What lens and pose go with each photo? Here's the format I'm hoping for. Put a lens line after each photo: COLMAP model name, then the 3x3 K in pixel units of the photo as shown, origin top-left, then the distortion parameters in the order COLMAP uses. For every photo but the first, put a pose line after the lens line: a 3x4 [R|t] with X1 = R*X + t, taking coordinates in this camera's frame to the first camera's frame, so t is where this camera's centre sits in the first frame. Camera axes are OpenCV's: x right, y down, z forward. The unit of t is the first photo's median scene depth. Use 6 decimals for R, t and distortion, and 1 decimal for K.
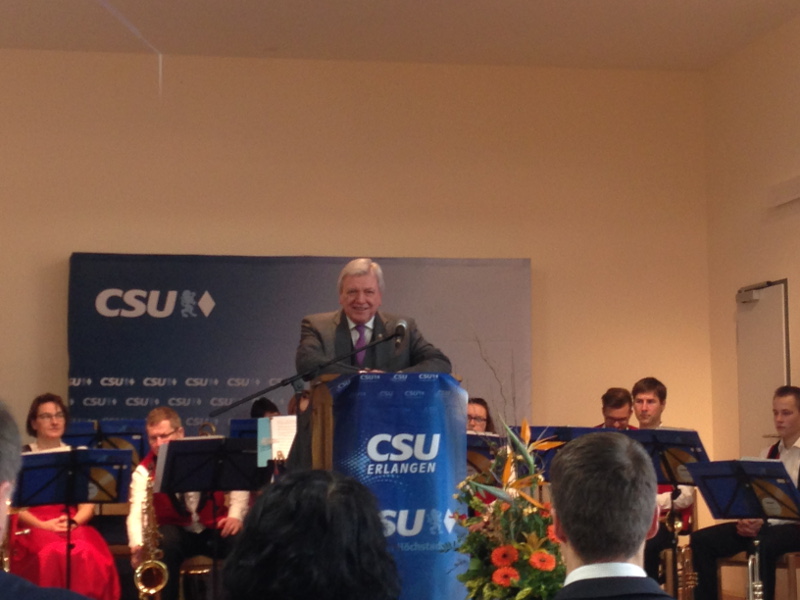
lens RADIAL K [[1821.0, 0, 400.0], [0, 1821.0, 300.0], [0, 0, 1]] dist [0.001834, 0.446073]
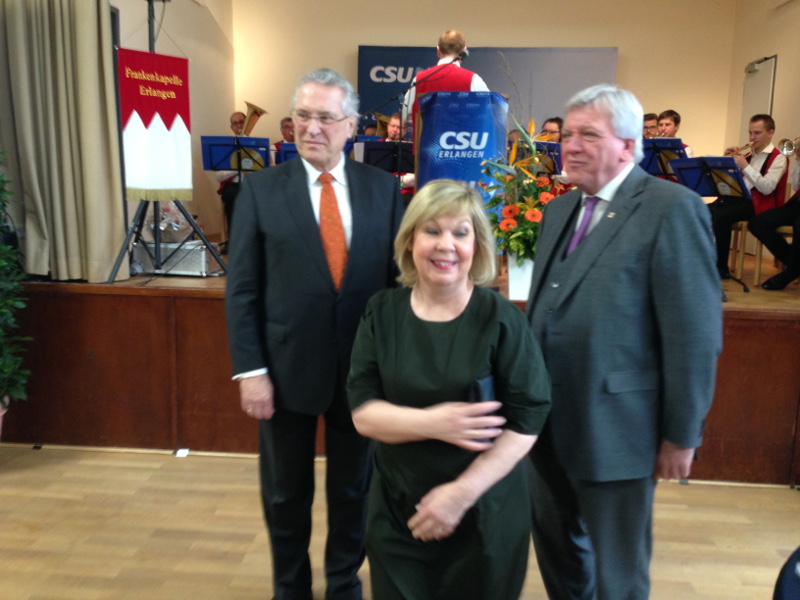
lens RADIAL K [[743.9, 0, 381.4], [0, 743.9, 300.6], [0, 0, 1]] dist [0.128968, -0.223992]
pose [[0.956355, 0.080606, -0.280871, 0.125268], [-0.008501, 0.968469, 0.248990, 0.053441], [0.292085, -0.235735, 0.926885, 0.342302]]
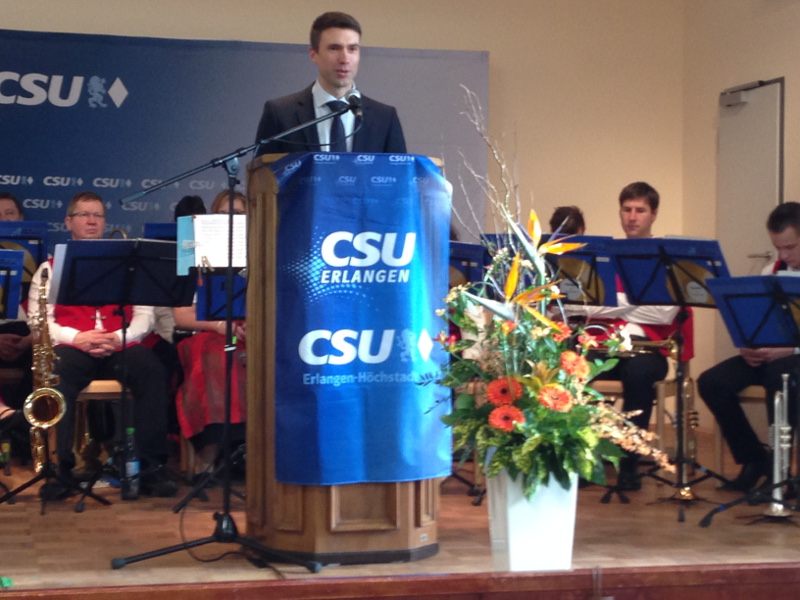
lens RADIAL K [[1699.4, 0, 400.0], [0, 1699.4, 300.0], [0, 0, 1]] dist [0.013307, 0.417411]
pose [[0.998352, 0.016357, 0.055011, -0.023609], [-0.021406, 0.995484, 0.092487, 0.034816], [-0.053249, -0.093513, 0.994193, 0.276720]]
